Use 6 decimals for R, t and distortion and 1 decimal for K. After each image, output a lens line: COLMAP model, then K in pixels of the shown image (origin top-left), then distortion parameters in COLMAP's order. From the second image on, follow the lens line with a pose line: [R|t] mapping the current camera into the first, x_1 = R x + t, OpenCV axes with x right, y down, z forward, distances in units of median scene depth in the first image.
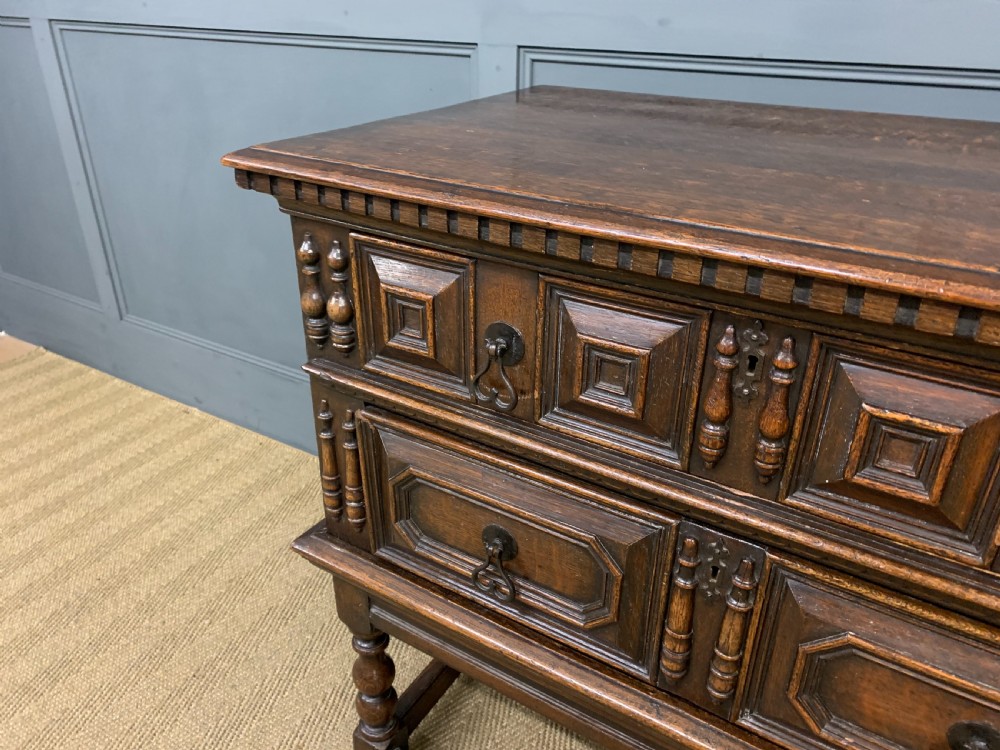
lens RADIAL K [[768.1, 0, 489.9], [0, 768.1, 372.0], [0, 0, 1]] dist [0.019729, -0.010222]
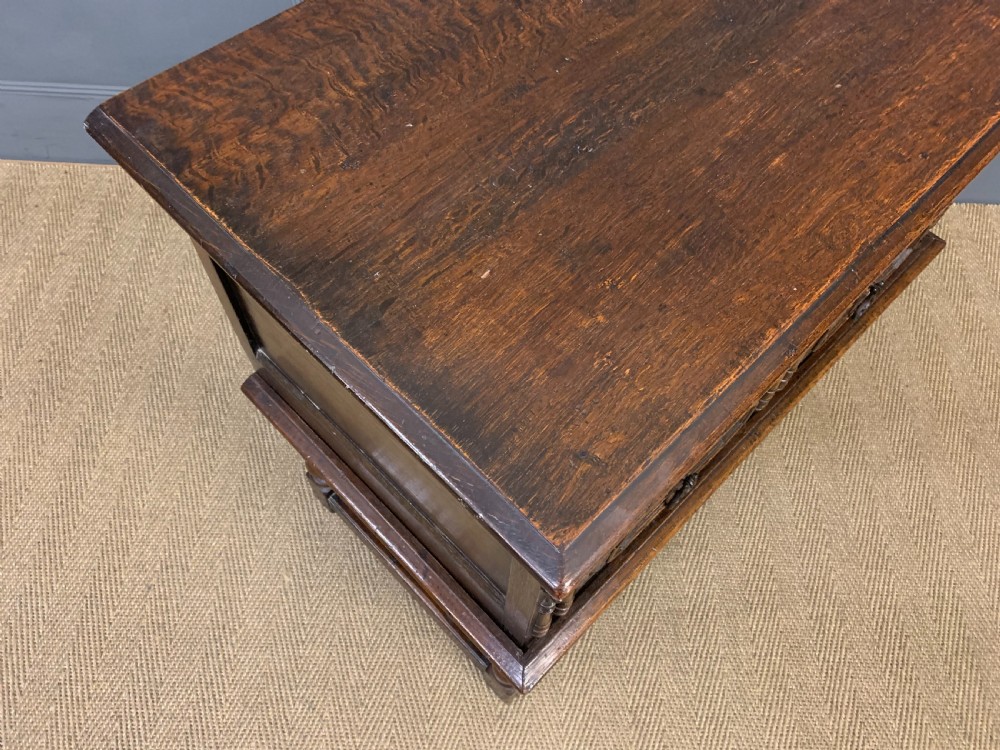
lens RADIAL K [[768.1, 0, 504.4], [0, 768.1, 375.1], [0, 0, 1]] dist [0.019729, -0.010222]
pose [[0.857239, -0.431076, 0.281628, -0.630291], [0.202226, 0.784840, 0.585774, -0.469551], [-0.473546, -0.445196, 0.759971, -0.228583]]
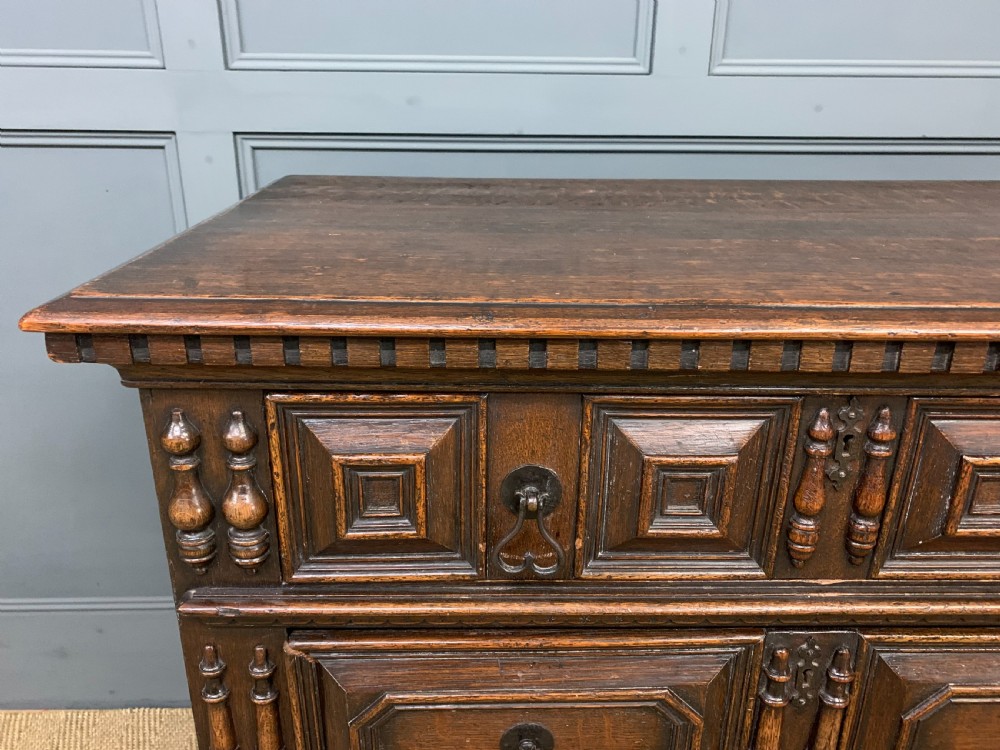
lens RADIAL K [[768.1, 0, 492.3], [0, 768.1, 377.1], [0, 0, 1]] dist [0.019729, -0.010222]
pose [[0.829163, -0.199309, 0.522268, -0.406189], [0.247665, 0.968559, -0.023573, -0.145253], [-0.501149, 0.148893, 0.852455, 0.352853]]
